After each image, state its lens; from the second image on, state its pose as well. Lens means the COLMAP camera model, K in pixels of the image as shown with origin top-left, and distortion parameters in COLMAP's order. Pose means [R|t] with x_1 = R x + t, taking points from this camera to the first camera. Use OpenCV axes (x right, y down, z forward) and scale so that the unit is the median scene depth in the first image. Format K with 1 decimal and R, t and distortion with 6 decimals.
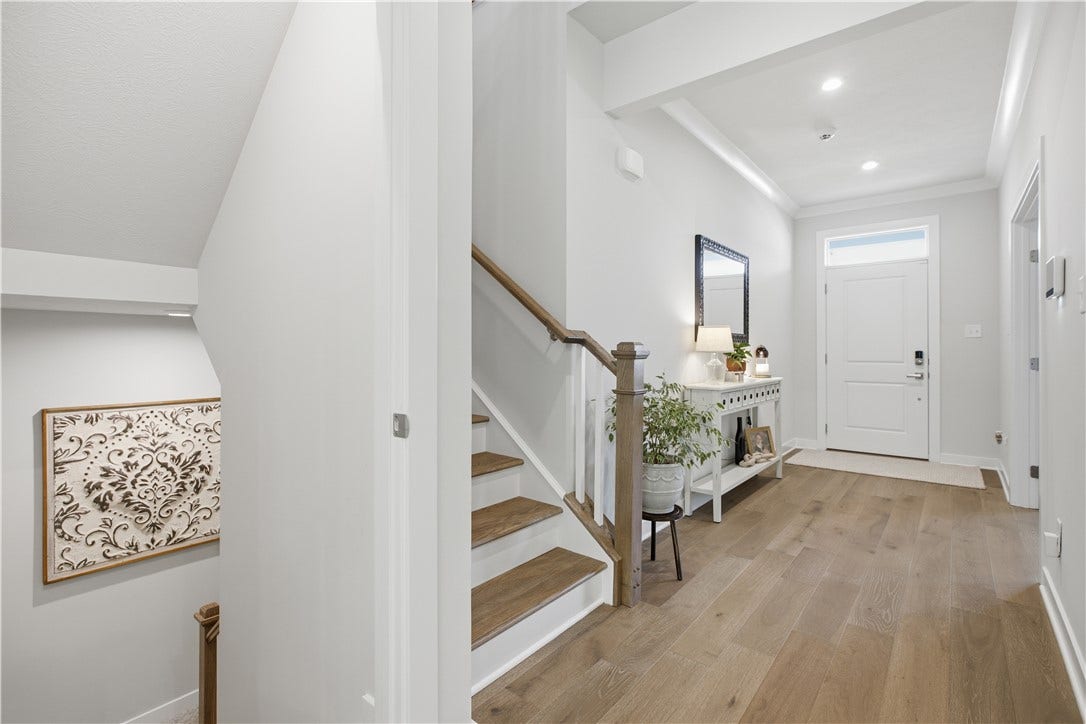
lens RADIAL K [[497.9, 0, 546.6], [0, 497.9, 352.8], [0, 0, 1]] dist [-0.000081, 0.001254]
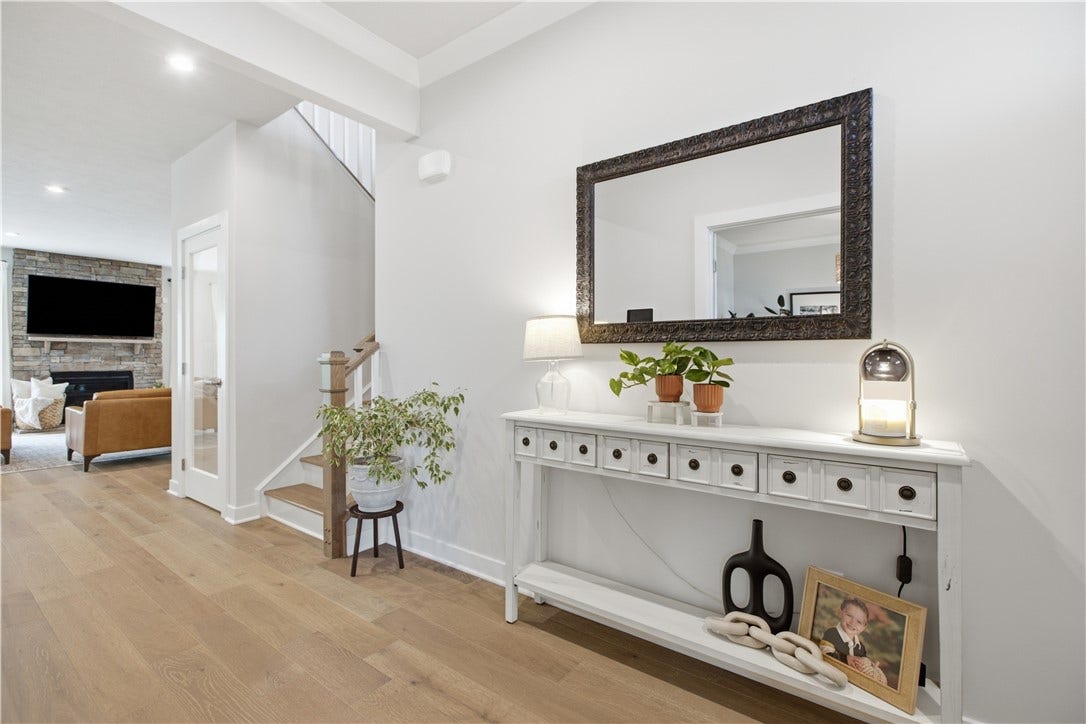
lens RADIAL K [[497.9, 0, 550.6], [0, 497.9, 363.9], [0, 0, 1]] dist [-0.000081, 0.001254]
pose [[0.041277, 0.008840, -0.999109, 1.216014], [-0.008662, 0.999926, 0.008490, -0.003093], [0.999110, 0.008304, 0.041351, 1.252792]]
